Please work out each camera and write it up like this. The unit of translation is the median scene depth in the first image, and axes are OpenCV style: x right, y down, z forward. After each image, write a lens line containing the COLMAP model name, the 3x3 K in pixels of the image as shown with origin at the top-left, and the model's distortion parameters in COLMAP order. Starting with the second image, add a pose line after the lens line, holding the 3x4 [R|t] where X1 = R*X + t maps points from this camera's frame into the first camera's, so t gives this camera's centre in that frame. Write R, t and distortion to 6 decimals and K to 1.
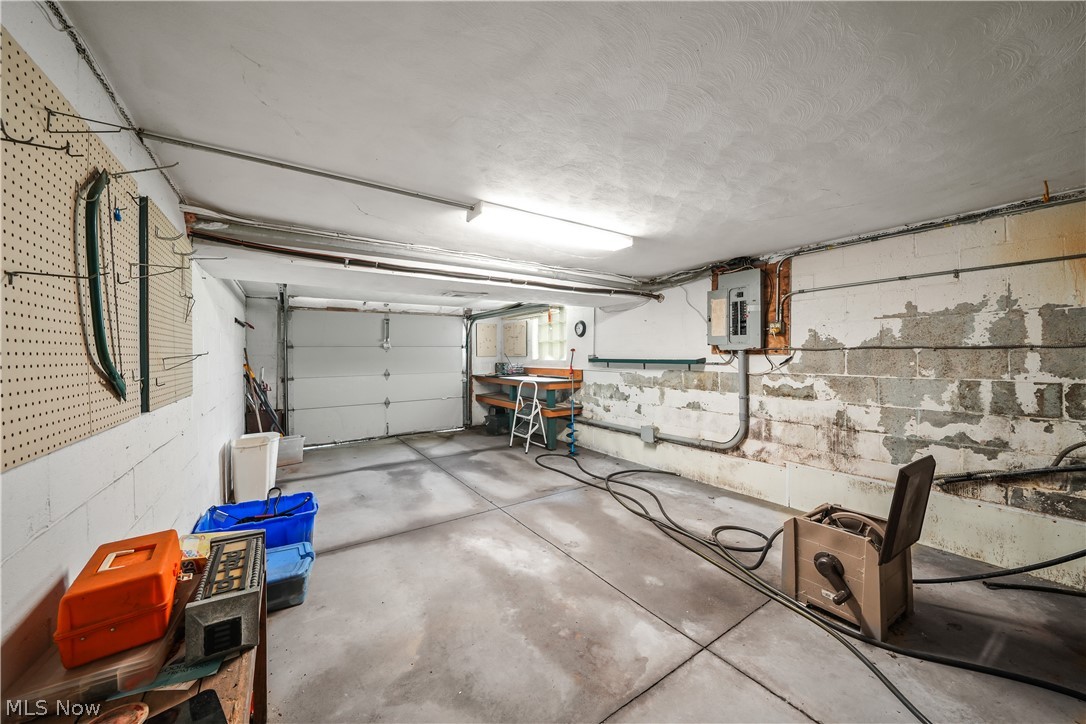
lens RADIAL K [[380.9, 0, 537.7], [0, 380.9, 357.2], [0, 0, 1]] dist [-0.001867, -0.000419]
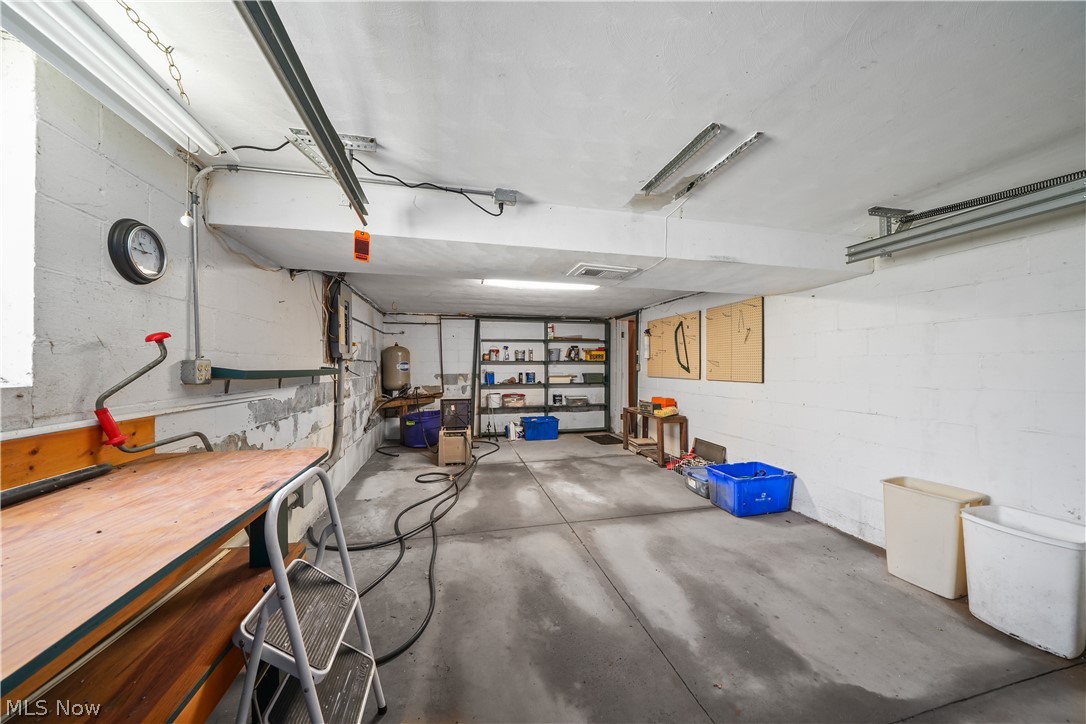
lens RADIAL K [[380.9, 0, 537.7], [0, 380.9, 357.2], [0, 0, 1]] dist [-0.001867, -0.000419]
pose [[-0.934899, 0.019739, 0.354365, -0.343171], [0.013753, 0.999717, -0.019402, 0.002920], [-0.354648, -0.013266, -0.934906, 1.753351]]
